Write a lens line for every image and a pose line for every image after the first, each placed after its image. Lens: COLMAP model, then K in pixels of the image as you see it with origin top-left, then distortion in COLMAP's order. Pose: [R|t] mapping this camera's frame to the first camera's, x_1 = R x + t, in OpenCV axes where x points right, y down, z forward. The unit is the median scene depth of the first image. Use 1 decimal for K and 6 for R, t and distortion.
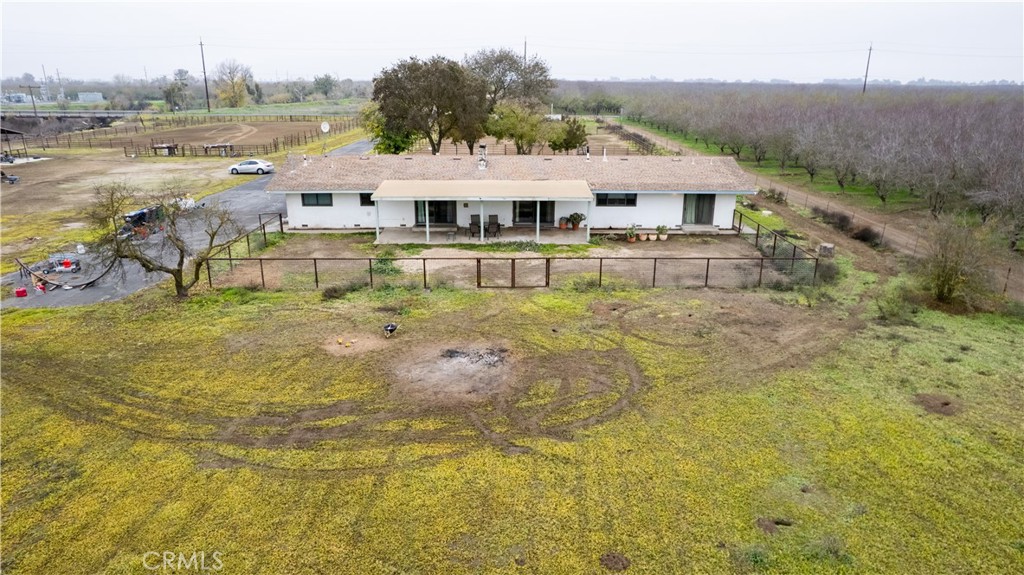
lens RADIAL K [[651.0, 0, 512.0], [0, 651.0, 287.5], [0, 0, 1]] dist [-0.055768, 0.044395]
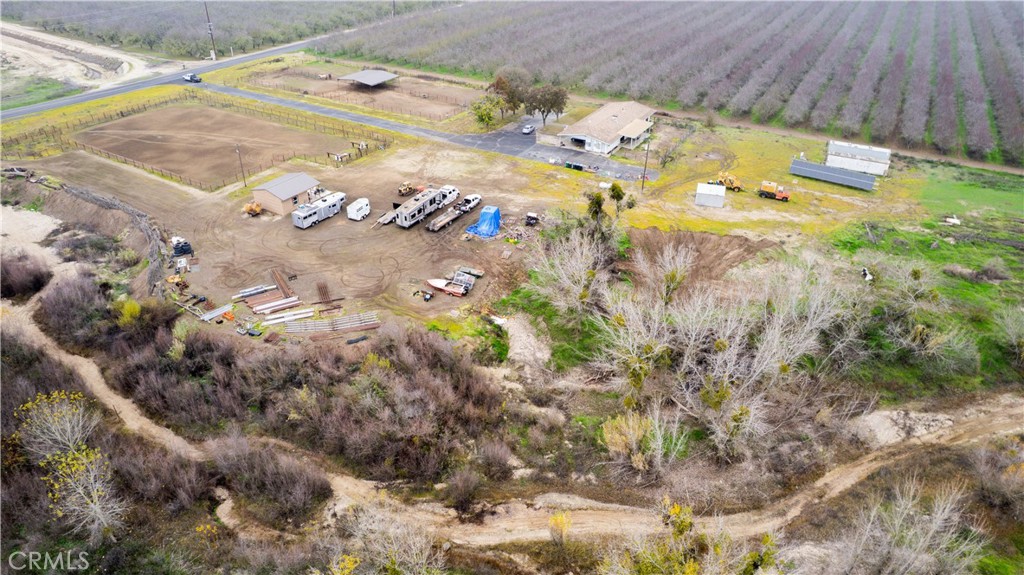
lens RADIAL K [[651.0, 0, 512.0], [0, 651.0, 287.5], [0, 0, 1]] dist [-0.055768, 0.044395]
pose [[0.507268, -0.450681, 0.734552, -3.642651], [0.252049, 0.892674, 0.373636, -0.919798], [-0.824106, -0.004390, 0.566419, -0.582404]]
